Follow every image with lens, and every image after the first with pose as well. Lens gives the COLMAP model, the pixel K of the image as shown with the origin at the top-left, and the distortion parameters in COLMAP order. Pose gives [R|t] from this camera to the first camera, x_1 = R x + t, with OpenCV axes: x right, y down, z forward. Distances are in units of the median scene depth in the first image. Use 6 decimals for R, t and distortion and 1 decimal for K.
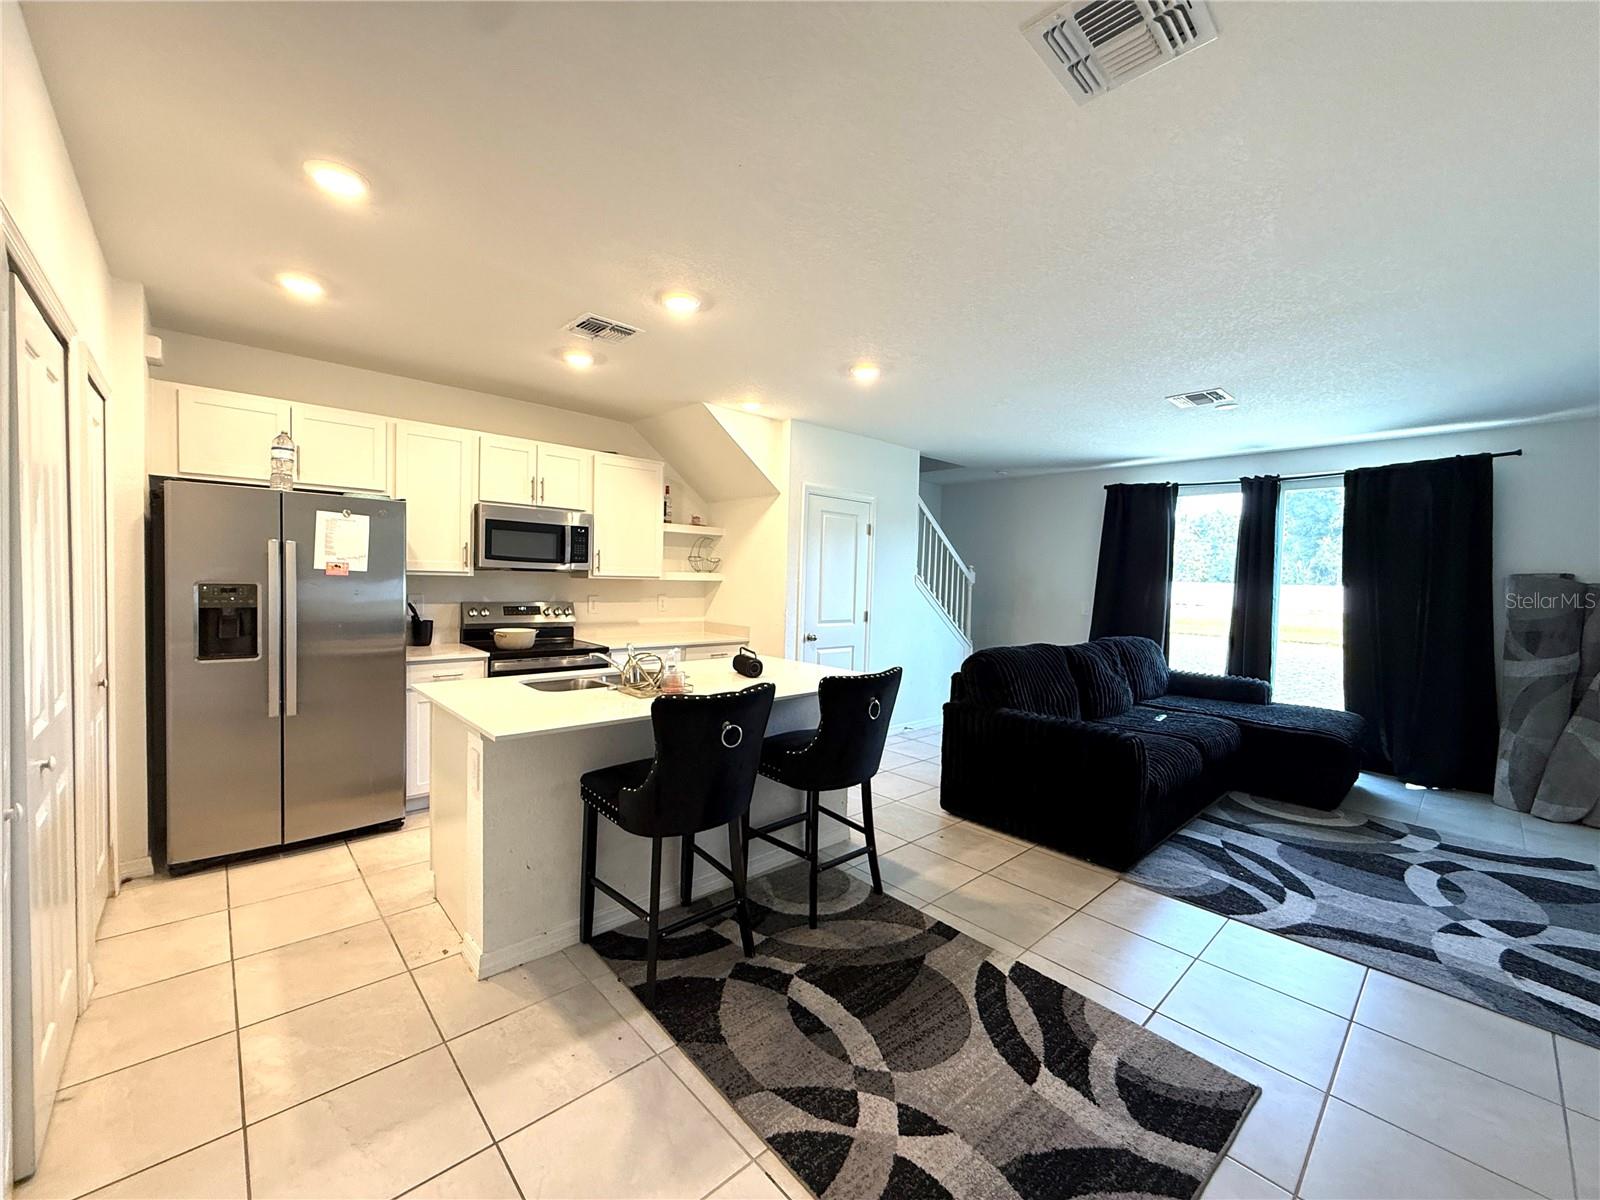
lens RADIAL K [[639.5, 0, 797.8], [0, 639.5, 597.4], [0, 0, 1]] dist [-0.001383, 0.001013]
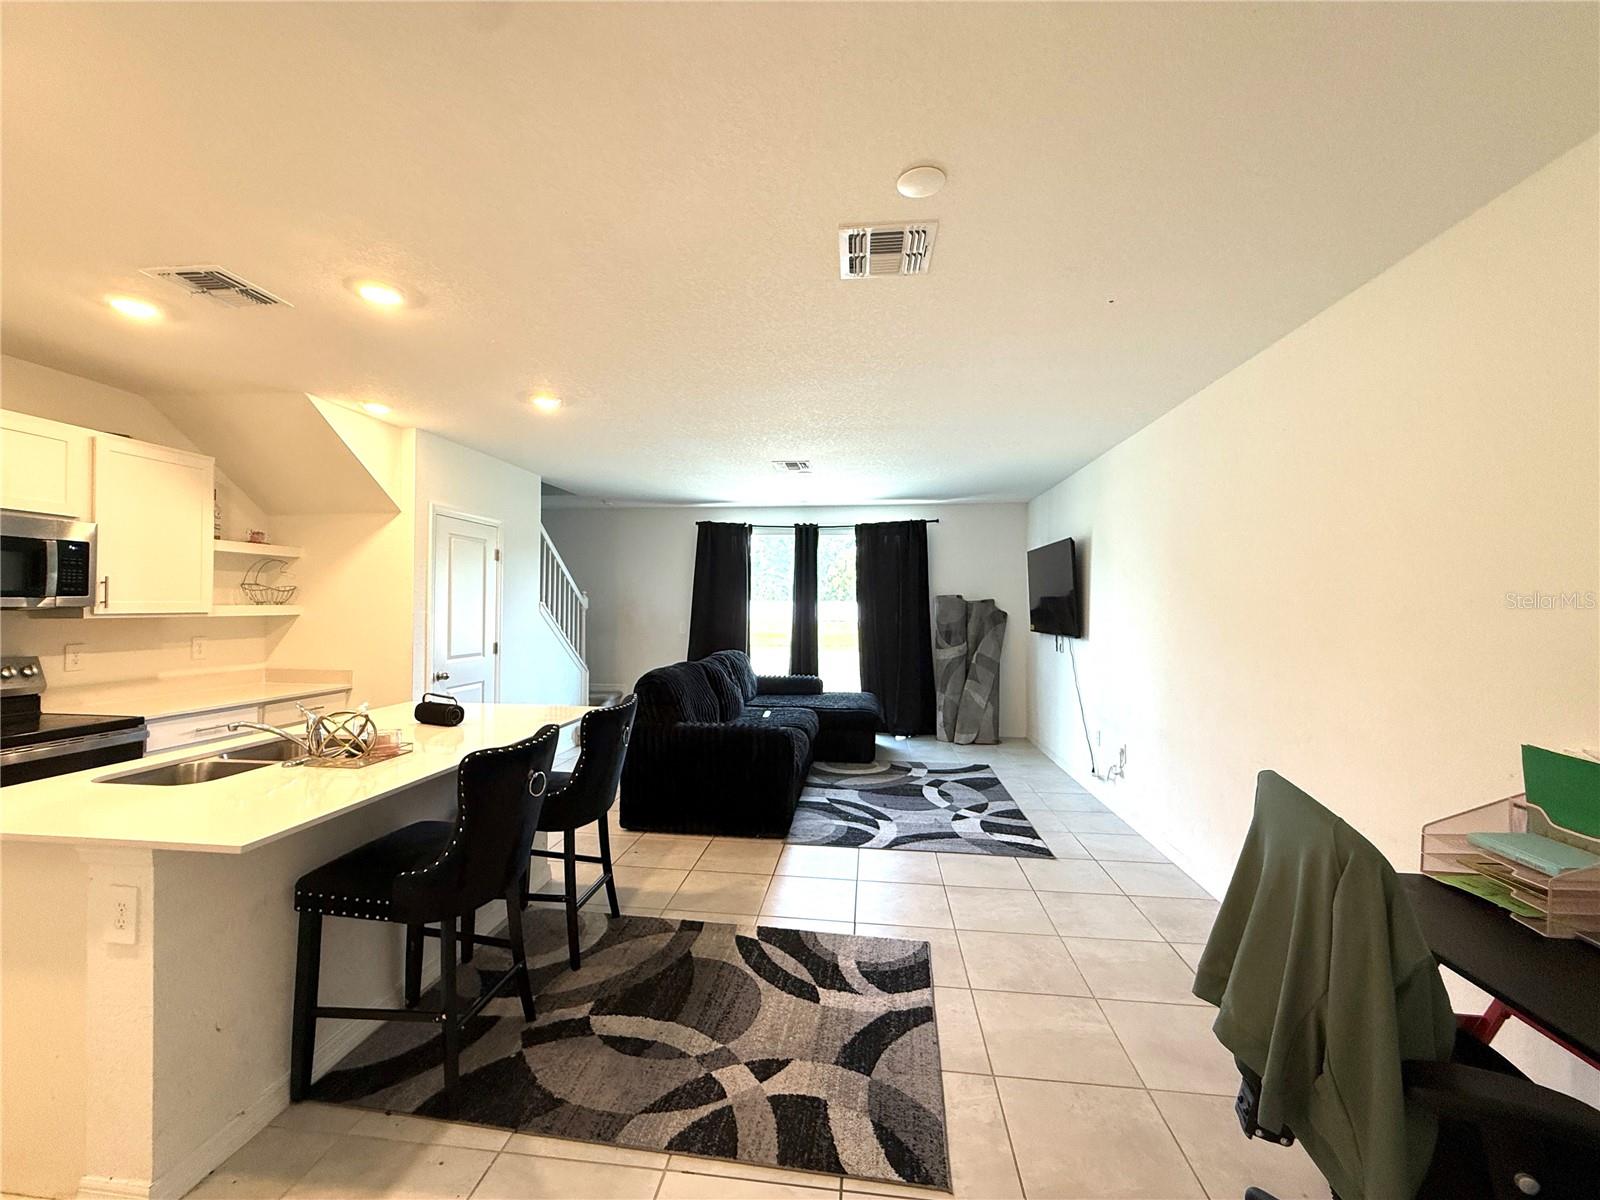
lens RADIAL K [[639.5, 0, 798.0], [0, 639.5, 596.1], [0, 0, 1]] dist [-0.001383, 0.001013]
pose [[0.758475, -0.012802, 0.651576, -0.279895], [0.034338, 0.999203, -0.020339, -0.020107], [-0.650797, 0.037800, 0.758310, 0.008273]]
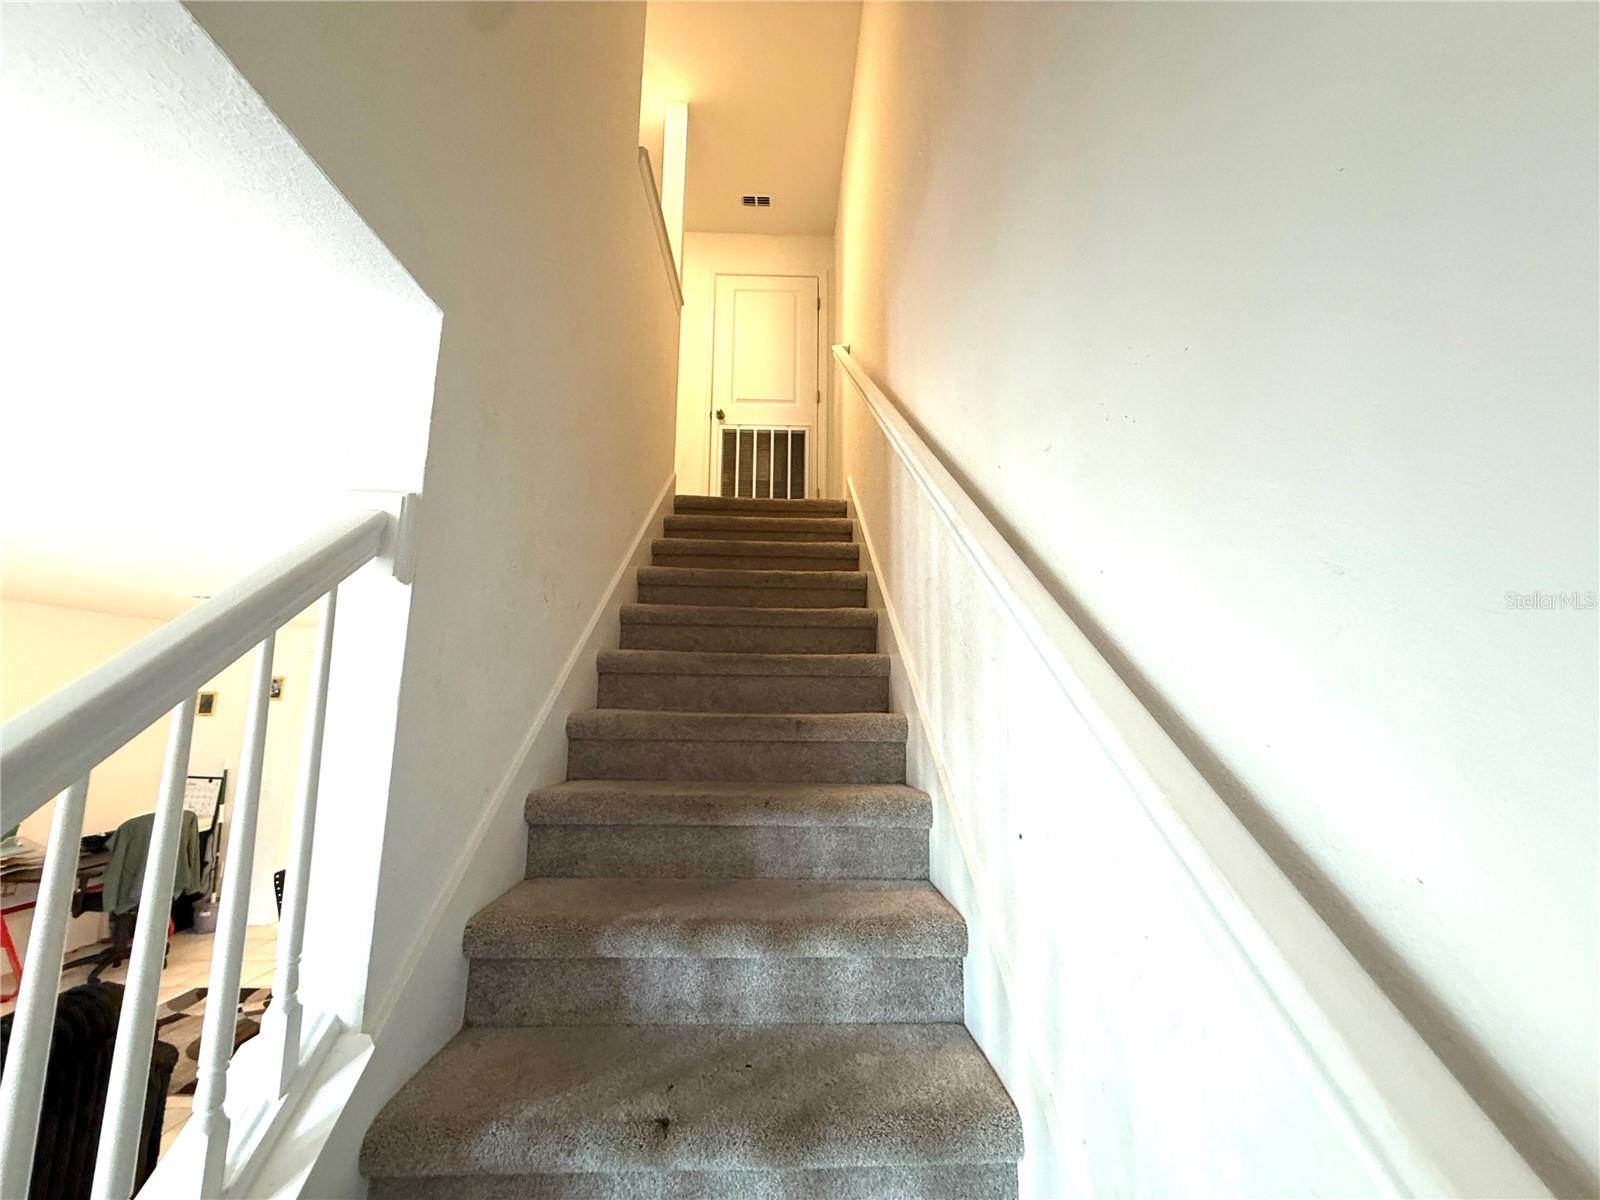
lens RADIAL K [[639.5, 0, 799.5], [0, 639.5, 598.2], [0, 0, 1]] dist [-0.001383, 0.001013]
pose [[-0.652066, -0.157096, -0.741708, 0.426414], [-0.052534, 0.985308, -0.162507, -0.225442], [0.756340, -0.067001, -0.650738, 2.221971]]
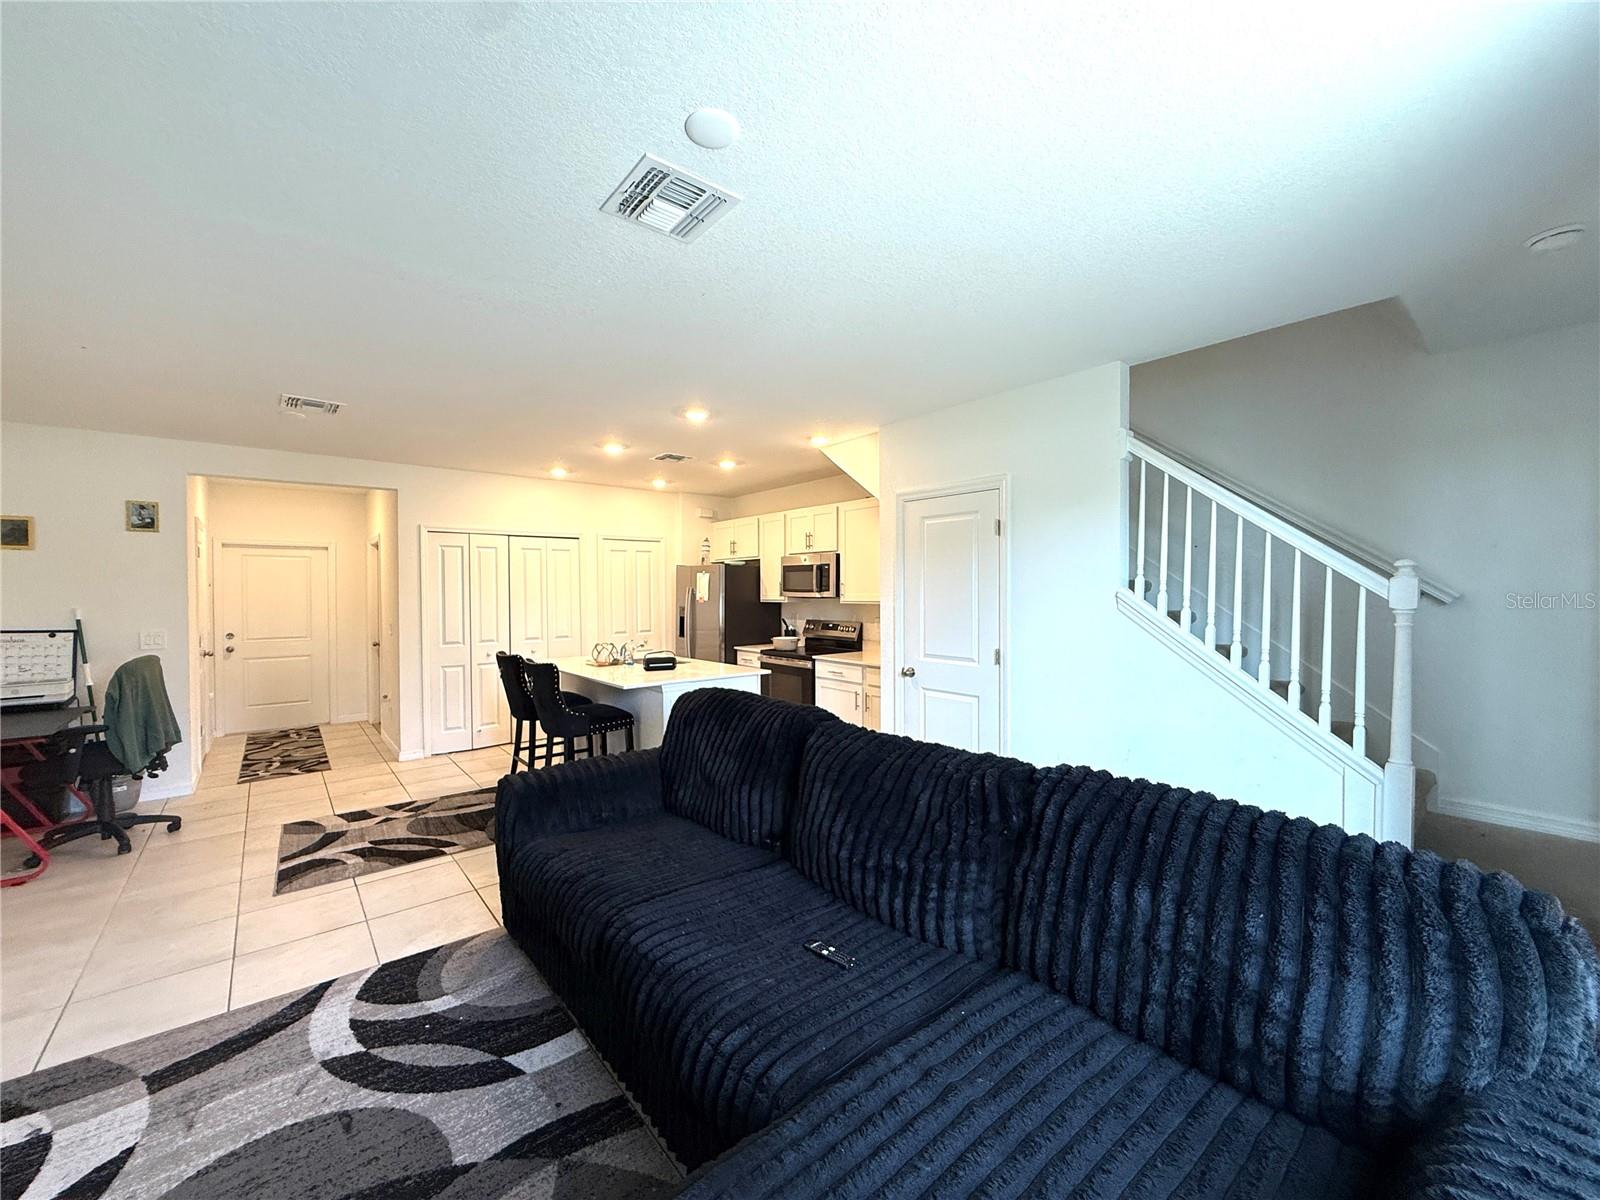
lens RADIAL K [[639.5, 0, 797.8], [0, 639.5, 597.8], [0, 0, 1]] dist [-0.001383, 0.001013]
pose [[-0.054001, -0.016973, -0.998397, 1.347812], [-0.028400, 0.999477, -0.015455, -0.027299], [0.998137, 0.027520, -0.054455, 1.403328]]
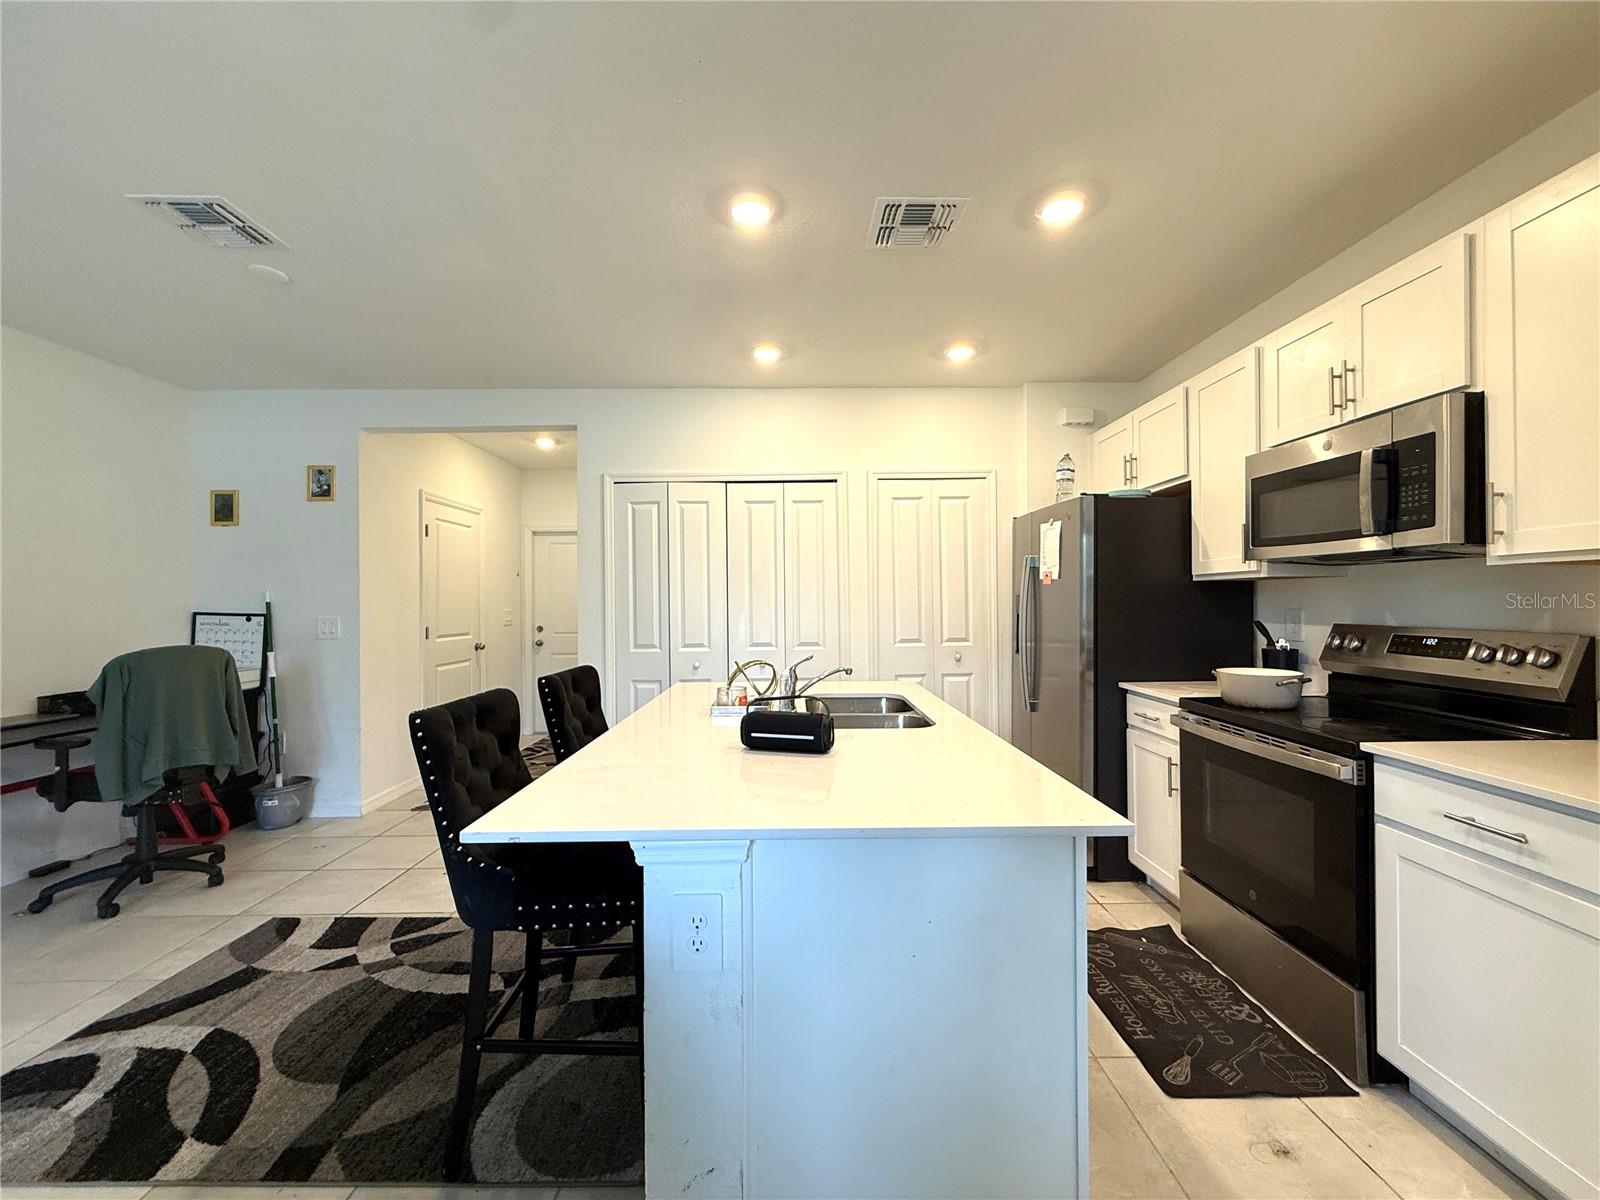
lens RADIAL K [[639.5, 0, 797.2], [0, 639.5, 599.1], [0, 0, 1]] dist [-0.001383, 0.001013]
pose [[-0.672713, -0.026029, -0.739445, 0.291236], [-0.034404, 0.999400, -0.003880, 0.005606], [0.739103, 0.022830, -0.673205, 1.361203]]
